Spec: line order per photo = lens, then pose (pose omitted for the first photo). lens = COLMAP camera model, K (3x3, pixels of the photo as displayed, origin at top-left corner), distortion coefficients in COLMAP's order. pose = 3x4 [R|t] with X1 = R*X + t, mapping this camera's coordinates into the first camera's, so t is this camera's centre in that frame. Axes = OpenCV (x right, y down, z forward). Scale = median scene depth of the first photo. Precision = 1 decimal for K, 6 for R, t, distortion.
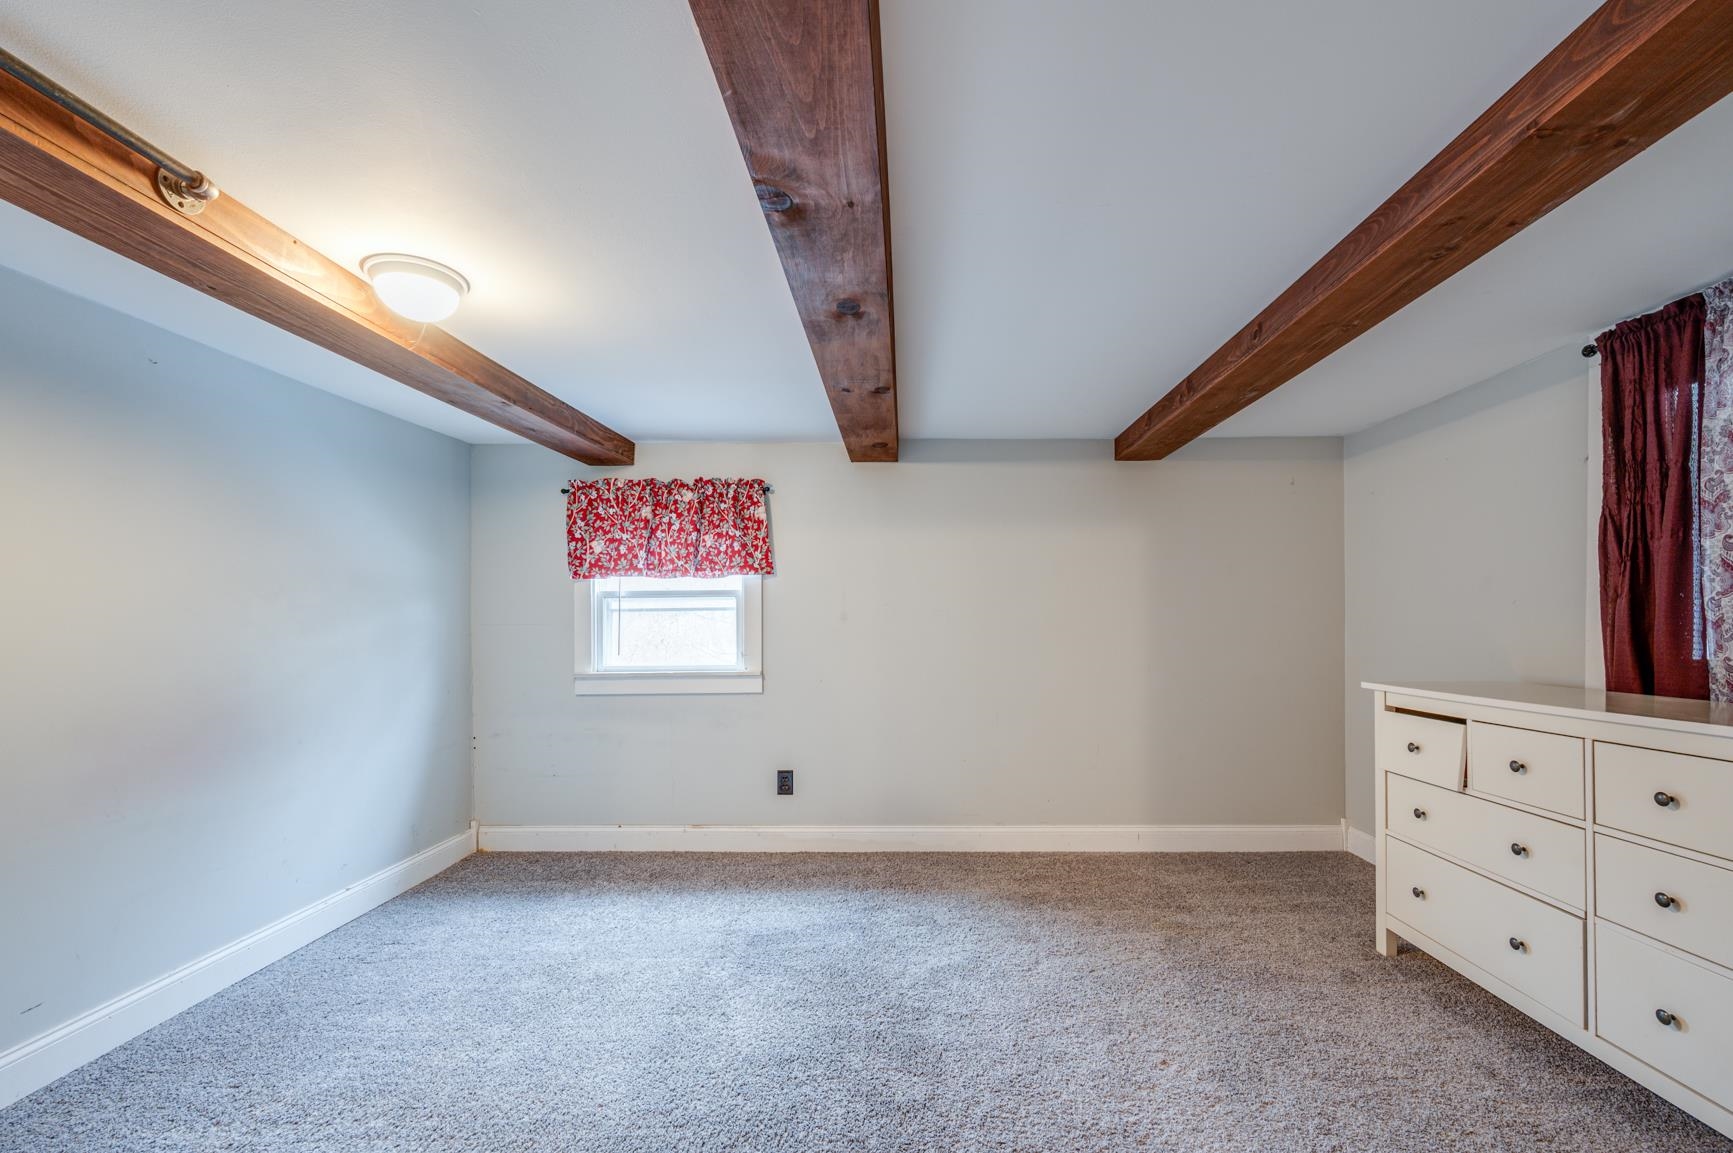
lens RADIAL K [[699.5, 0, 891.2], [0, 699.5, 617.4], [0, 0, 1]] dist [-0.002157, -0.000715]
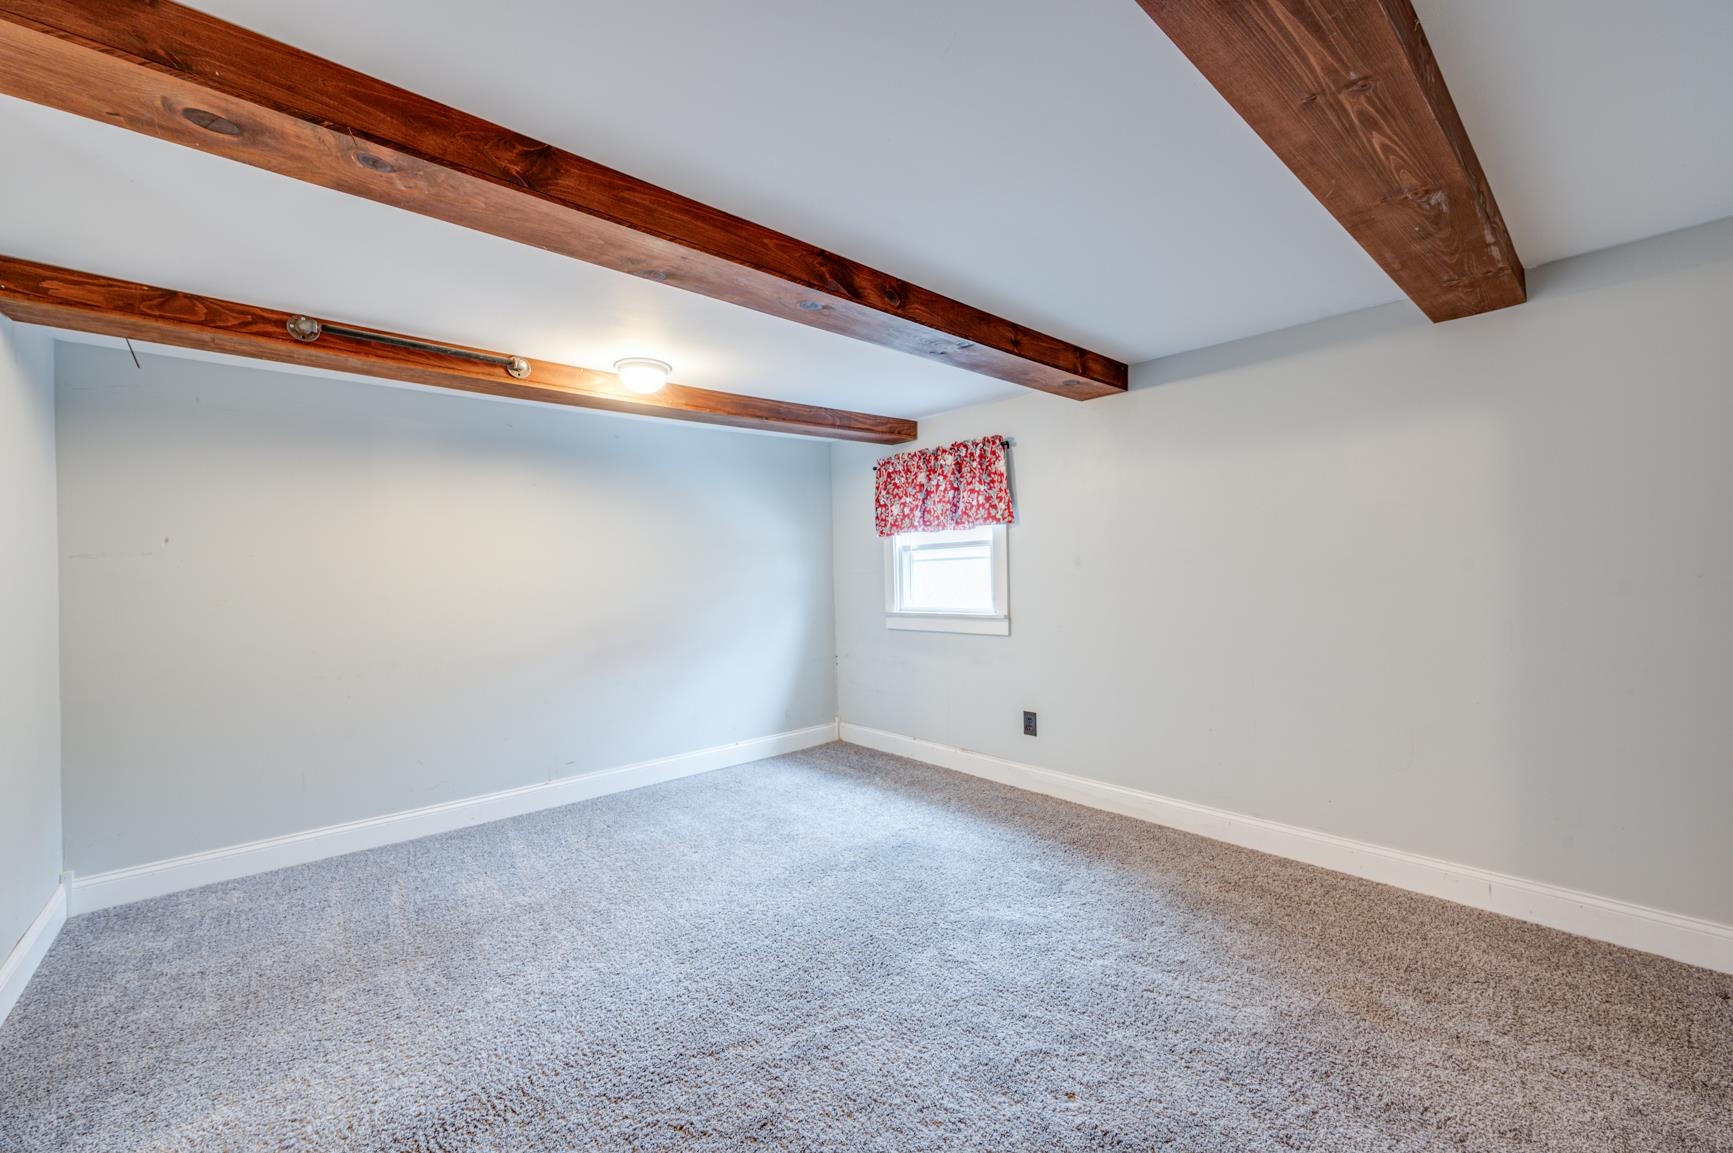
lens RADIAL K [[681.4, 0, 867.2], [0, 681.4, 567.6], [0, 0, 1]] dist [-0.002945, 0.000511]
pose [[0.674471, -0.017221, -0.738101, 0.438721], [0.023857, 0.999714, -0.001525, 0.001479], [0.737916, -0.016580, 0.674689, 0.148580]]
